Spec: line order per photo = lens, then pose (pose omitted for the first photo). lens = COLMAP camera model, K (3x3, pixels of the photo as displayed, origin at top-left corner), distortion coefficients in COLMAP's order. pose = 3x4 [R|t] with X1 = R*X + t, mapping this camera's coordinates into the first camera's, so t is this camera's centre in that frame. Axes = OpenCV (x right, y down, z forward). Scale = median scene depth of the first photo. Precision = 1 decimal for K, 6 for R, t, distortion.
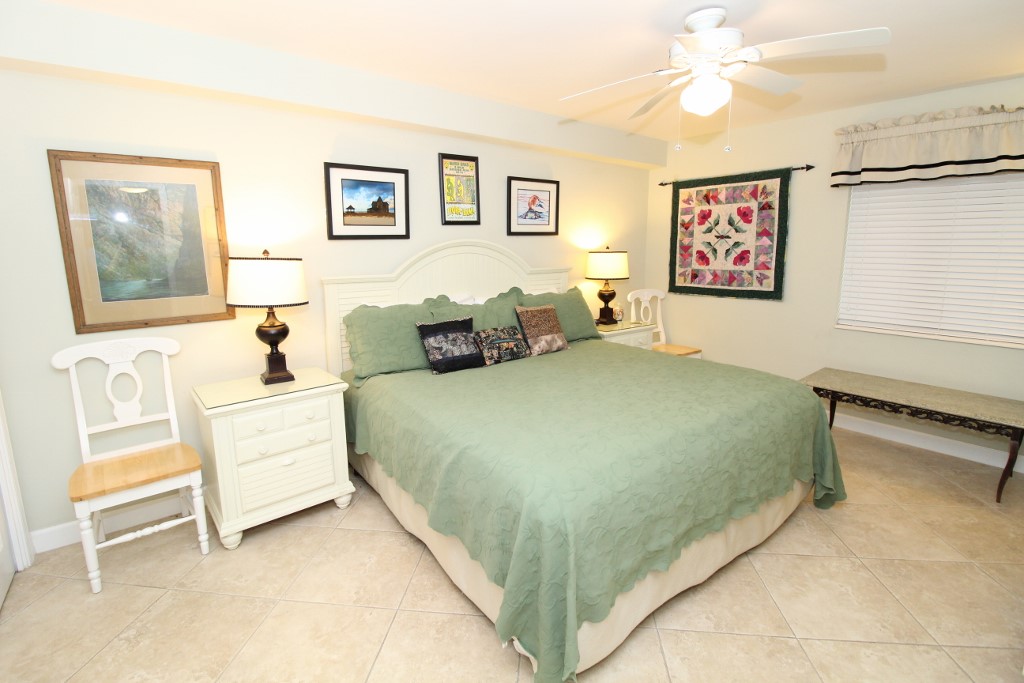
lens RADIAL K [[476.1, 0, 512.4], [0, 476.1, 321.6], [0, 0, 1]] dist [0.002816, -0.014413]
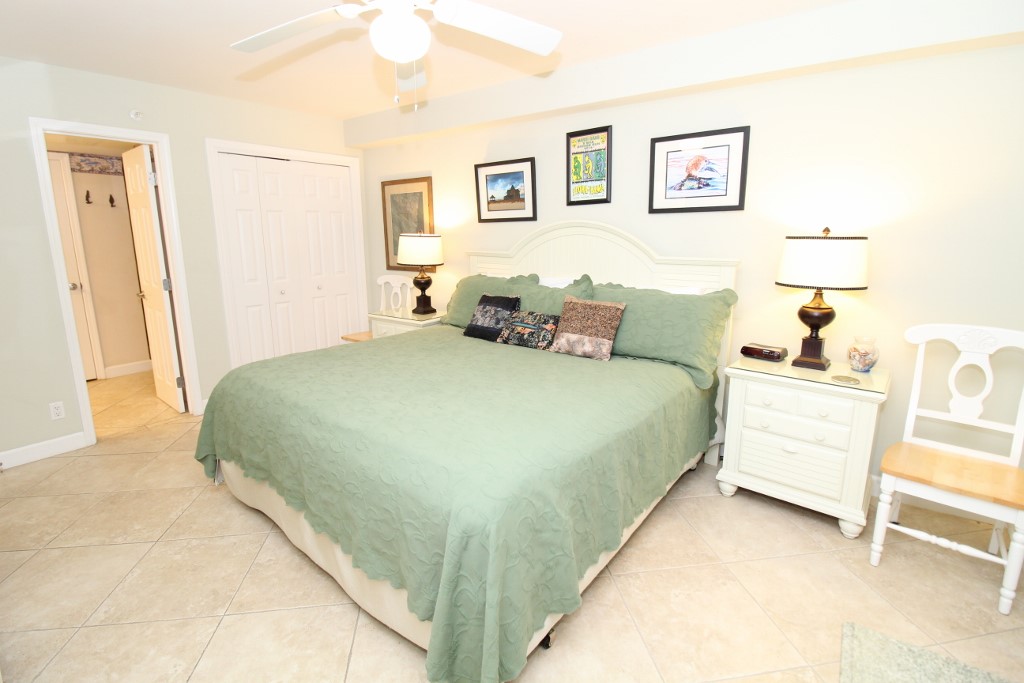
lens RADIAL K [[471.7, 0, 506.7], [0, 471.7, 324.4], [0, 0, 1]] dist [0.003451, -0.015168]
pose [[0.233246, 0.203328, -0.950923, 0.819237], [-0.142092, 0.974525, 0.173522, -0.114288], [0.961980, 0.094645, 0.256195, 0.649152]]
